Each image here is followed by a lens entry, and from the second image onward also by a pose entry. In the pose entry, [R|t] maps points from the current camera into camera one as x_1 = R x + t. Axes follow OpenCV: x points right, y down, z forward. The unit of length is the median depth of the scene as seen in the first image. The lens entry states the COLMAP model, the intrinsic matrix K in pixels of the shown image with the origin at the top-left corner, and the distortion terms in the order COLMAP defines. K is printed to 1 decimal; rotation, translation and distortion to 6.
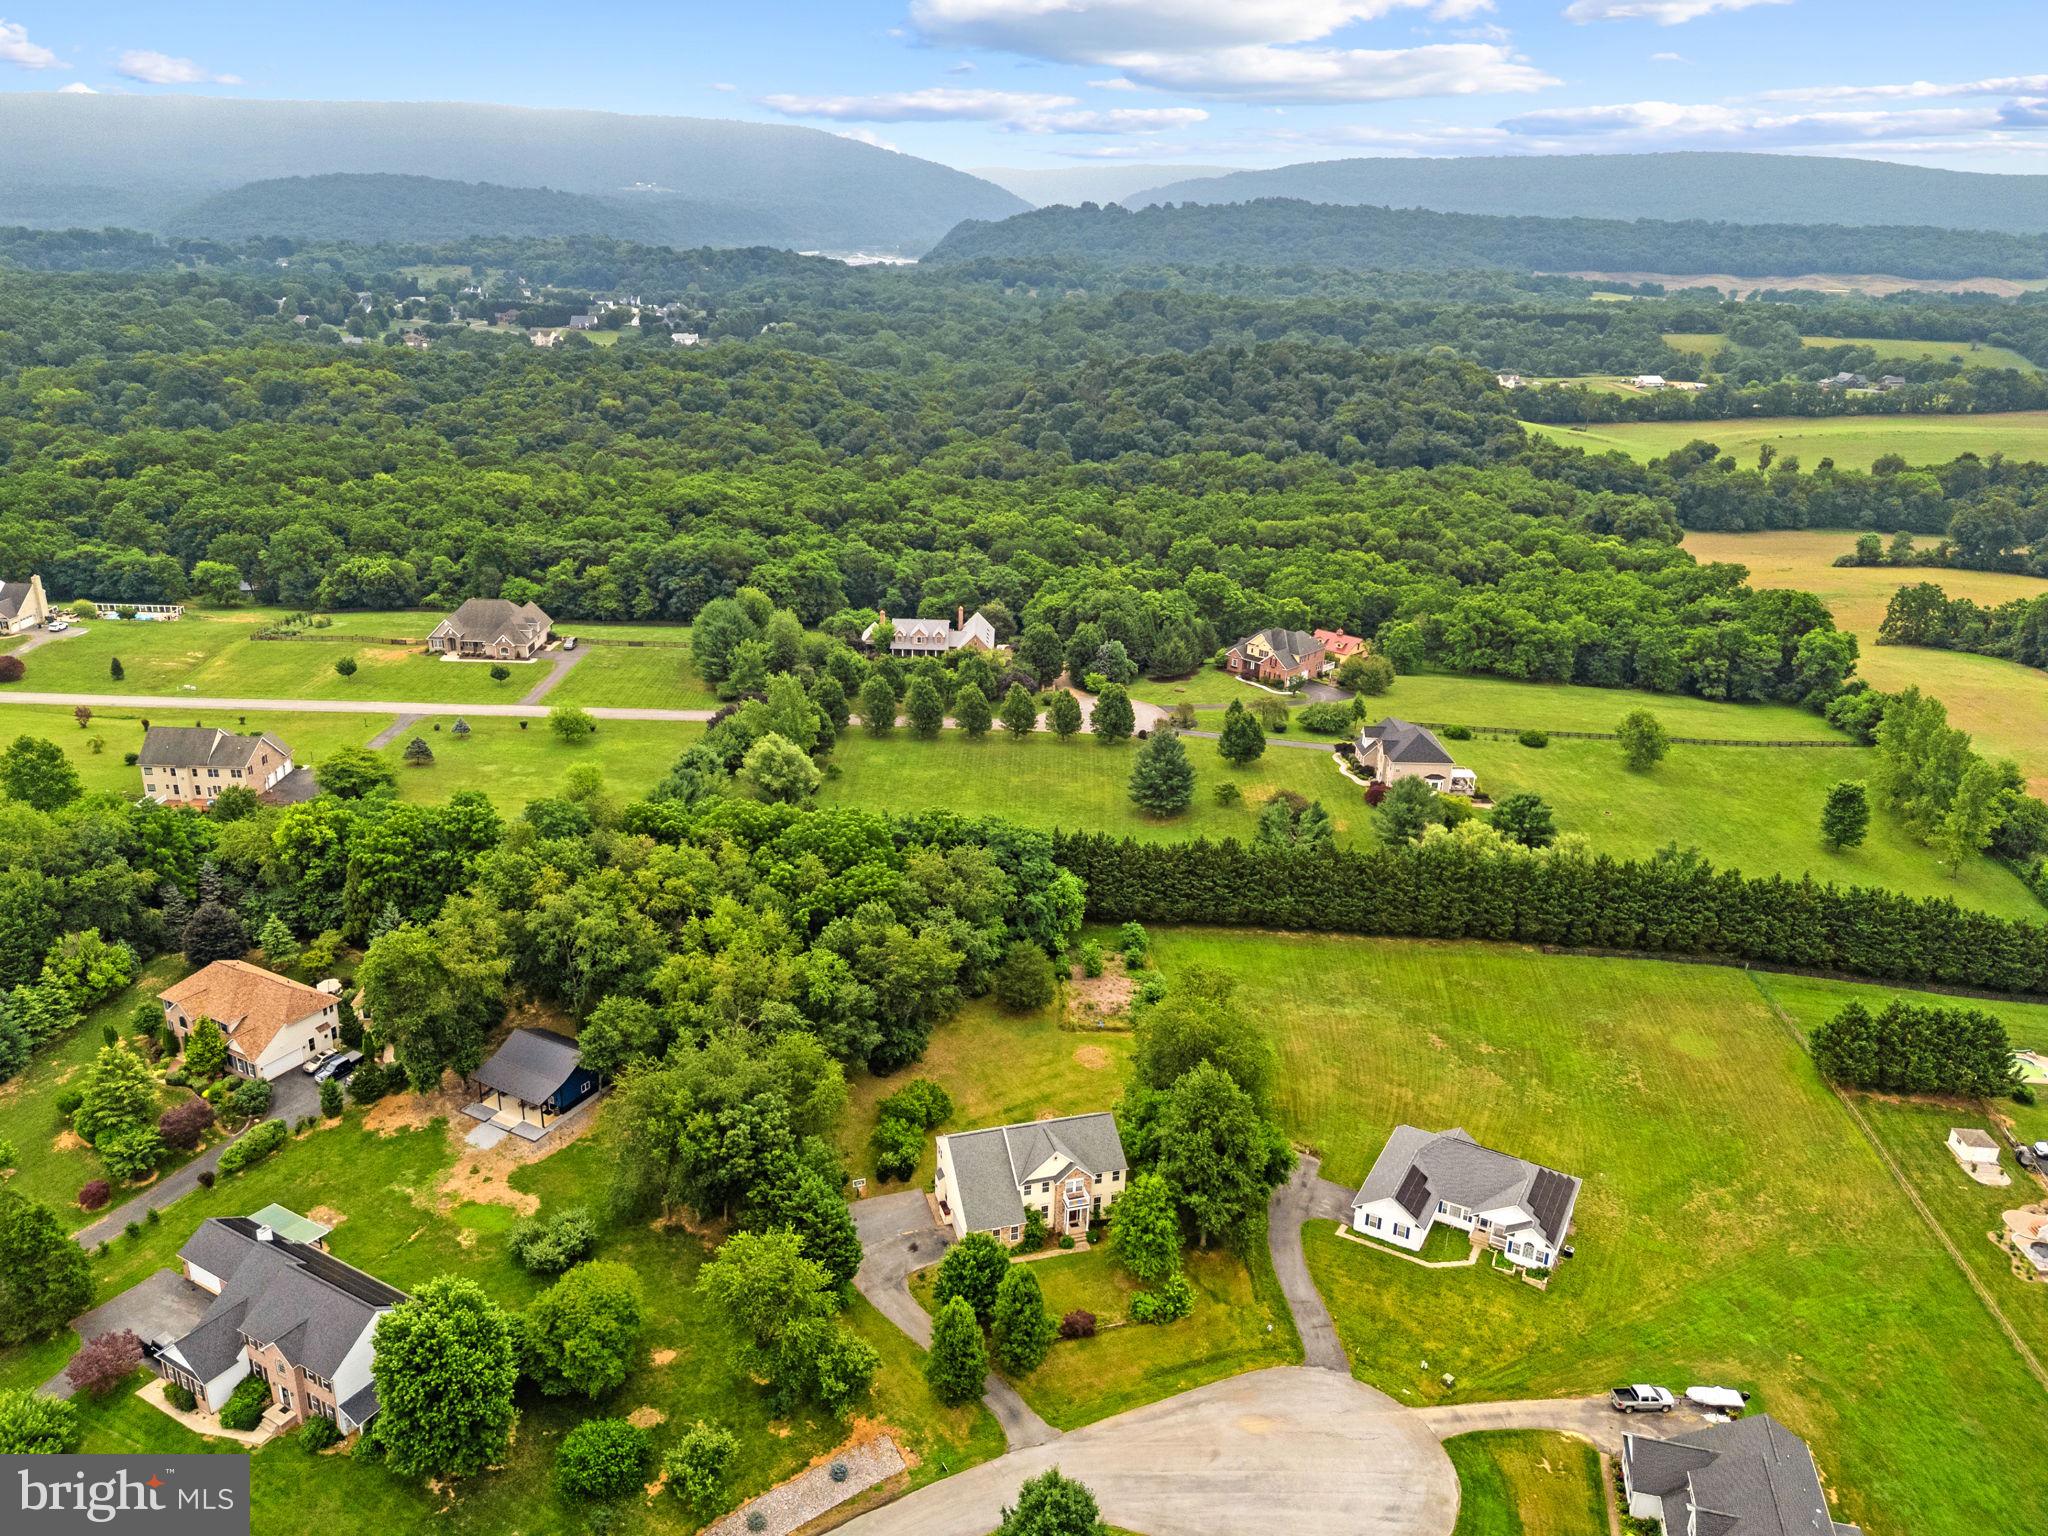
lens RADIAL K [[1523.0, 0, 1007.7], [0, 1523.0, 779.7], [0, 0, 1]] dist [0.064693, -0.056781]
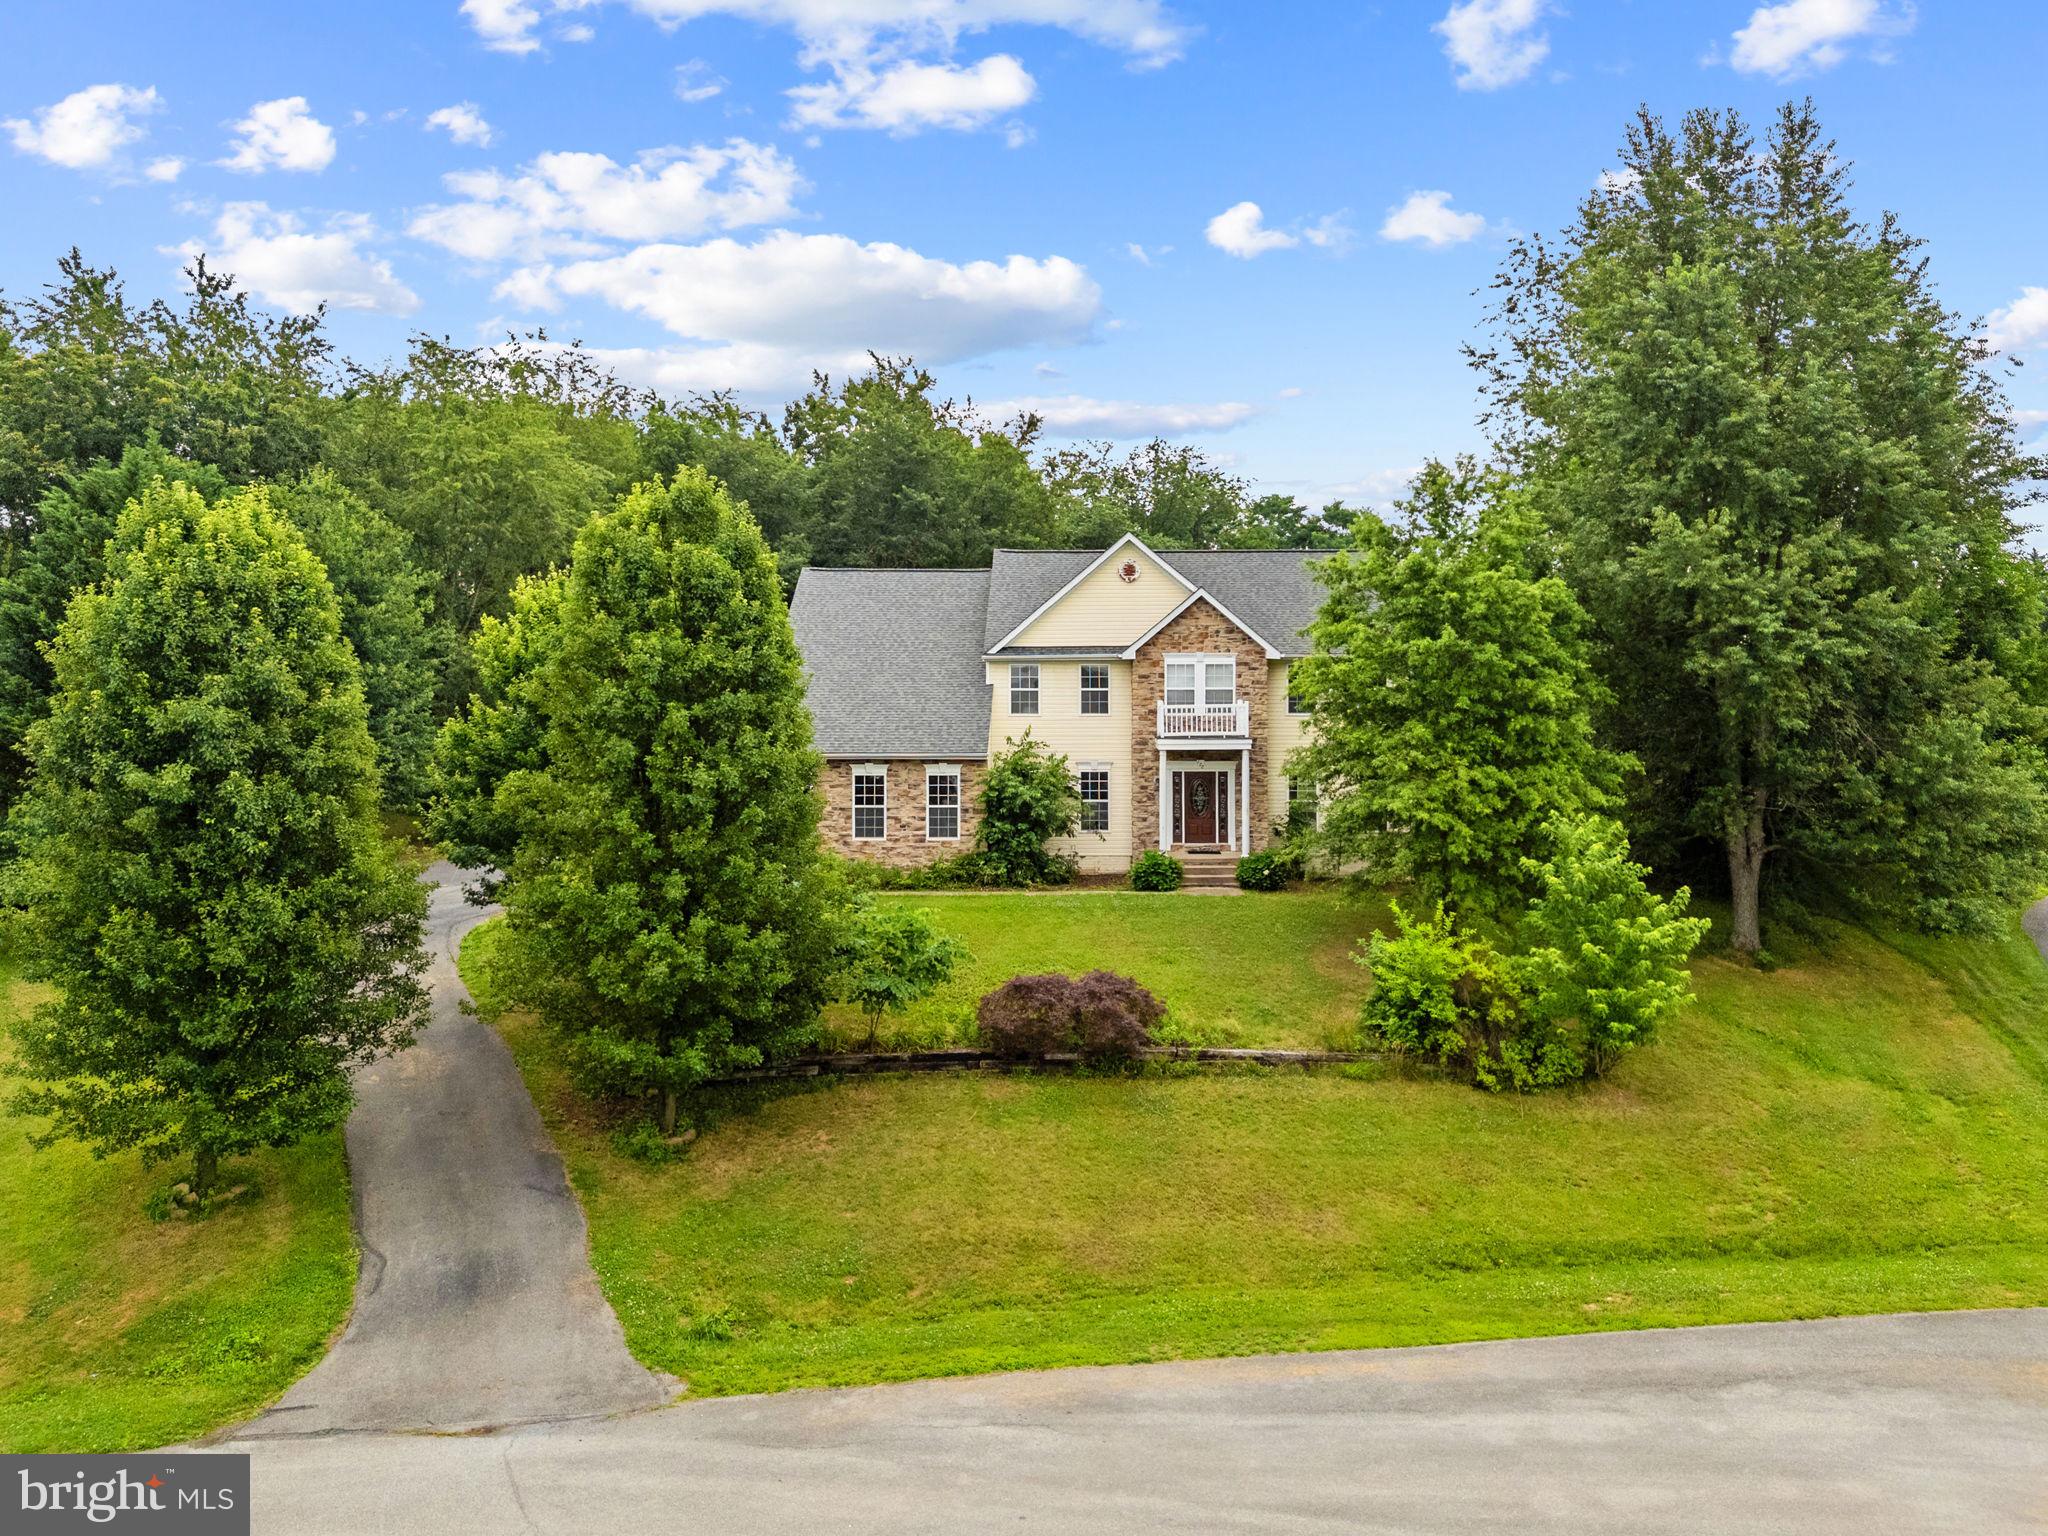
lens RADIAL K [[1523.0, 0, 1102.6], [0, 1523.0, 705.4], [0, 0, 1]] dist [0.064693, -0.056781]
pose [[0.959659, -0.035641, -0.278898, 0.092788], [-0.071060, 0.928987, -0.363227, 0.335617], [0.272039, 0.368392, 0.888978, 0.696889]]
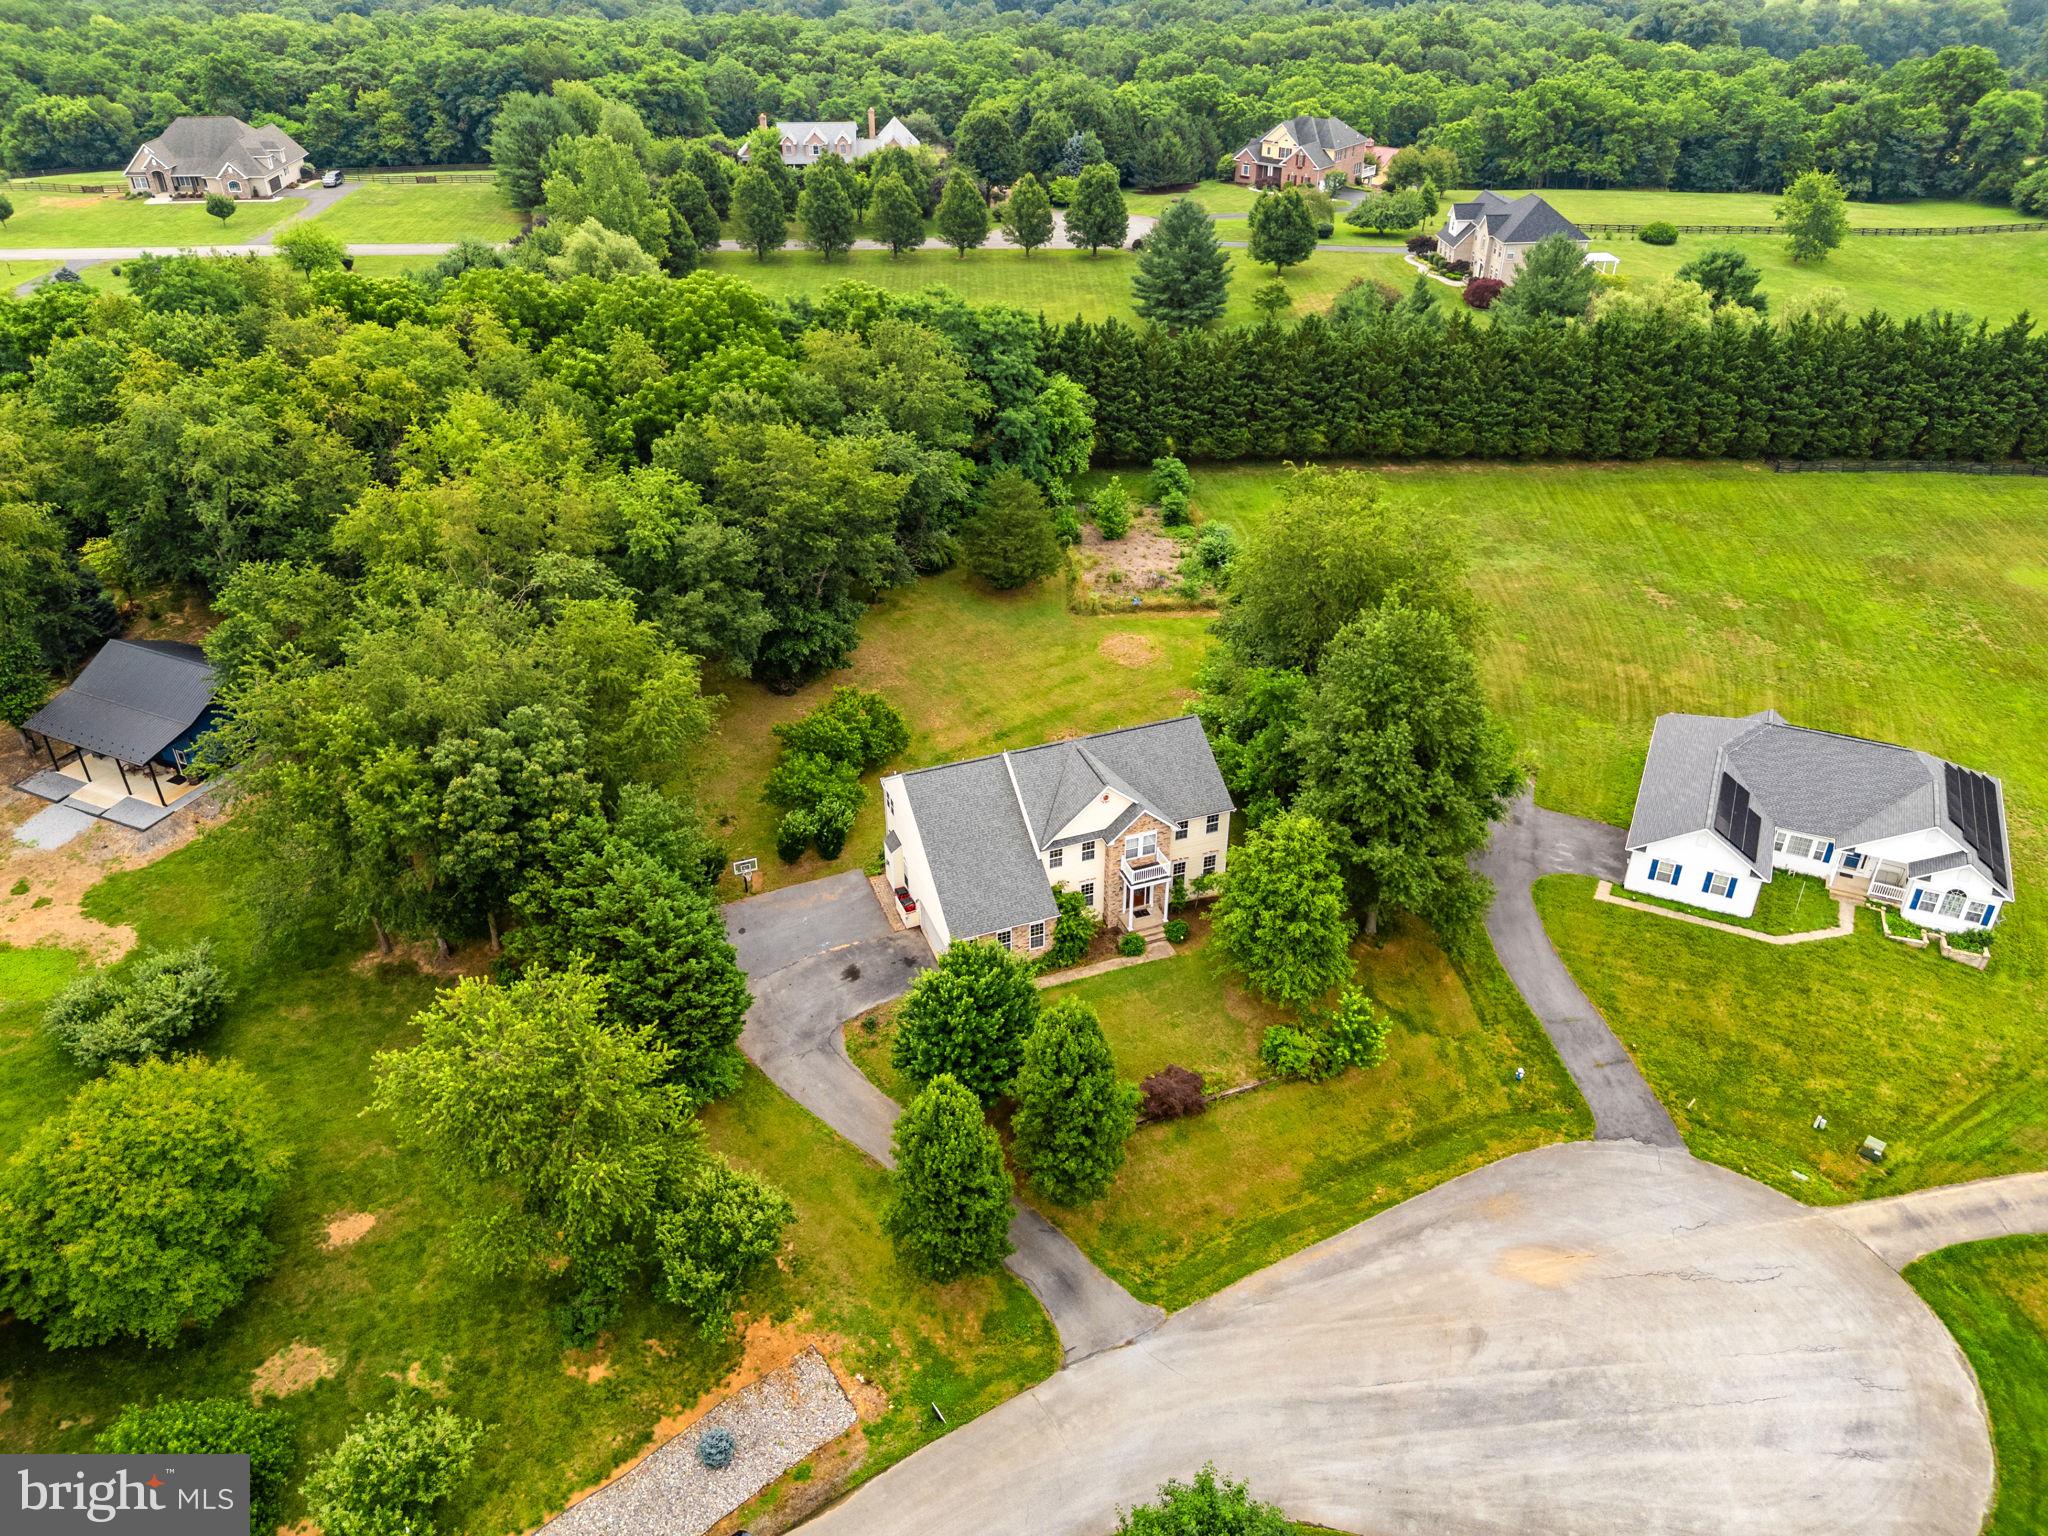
lens RADIAL K [[1498.3, 0, 1023.4], [0, 1498.3, 760.8], [0, 0, 1]] dist [0.069172, -0.065575]
pose [[0.997174, -0.061140, 0.043656, -0.017634], [0.052003, 0.981128, 0.186237, 0.123787], [-0.054219, -0.183441, 0.981534, 0.446002]]
